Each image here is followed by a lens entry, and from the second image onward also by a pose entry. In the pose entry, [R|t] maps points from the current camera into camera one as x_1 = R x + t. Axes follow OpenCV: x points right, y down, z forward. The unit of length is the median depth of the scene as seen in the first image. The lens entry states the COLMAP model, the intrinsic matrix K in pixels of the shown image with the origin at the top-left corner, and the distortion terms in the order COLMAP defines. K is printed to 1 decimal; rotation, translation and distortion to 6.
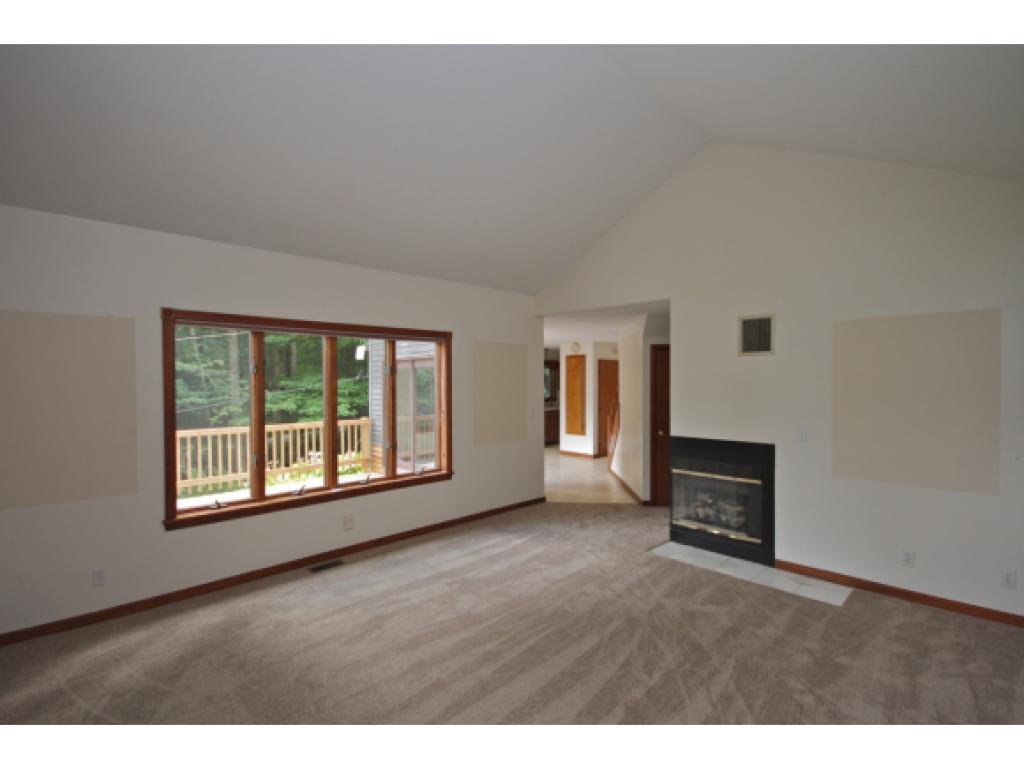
lens RADIAL K [[467.9, 0, 510.3], [0, 467.9, 388.4], [0, 0, 1]] dist [0.001539, -0.000667]
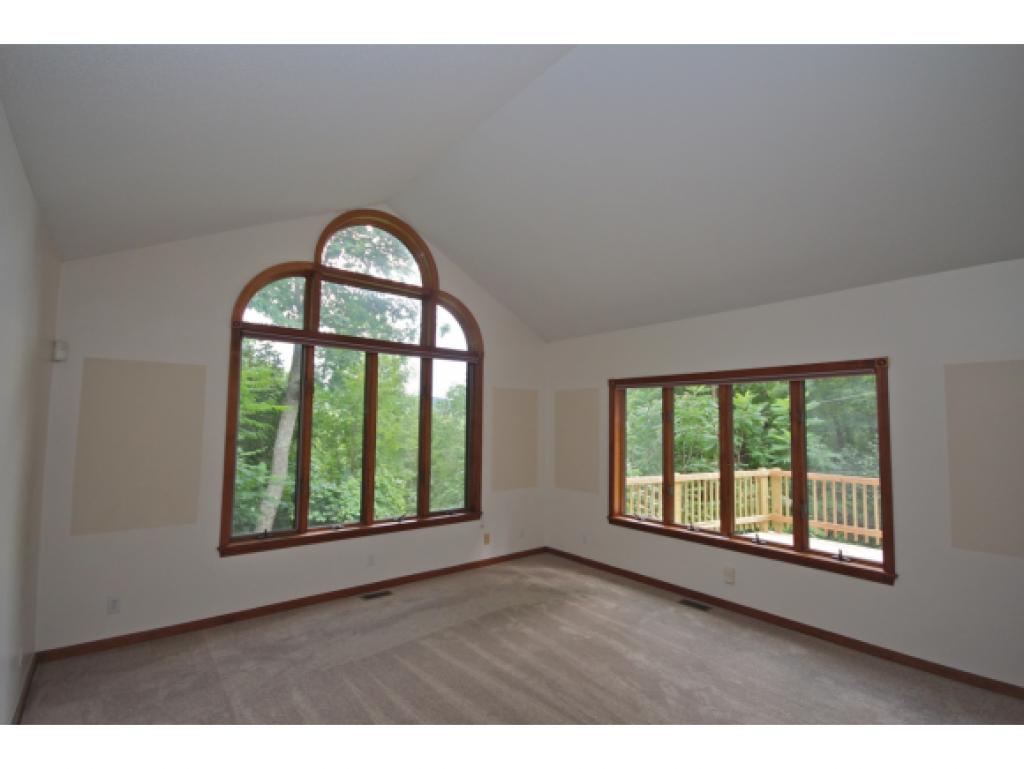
lens RADIAL K [[467.9, 0, 510.9], [0, 467.9, 383.7], [0, 0, 1]] dist [0.001539, -0.000667]
pose [[-0.063508, -0.077358, -0.994979, 0.586392], [-0.025217, 0.996797, -0.075890, -0.020026], [0.997663, 0.020270, -0.065255, 0.527444]]
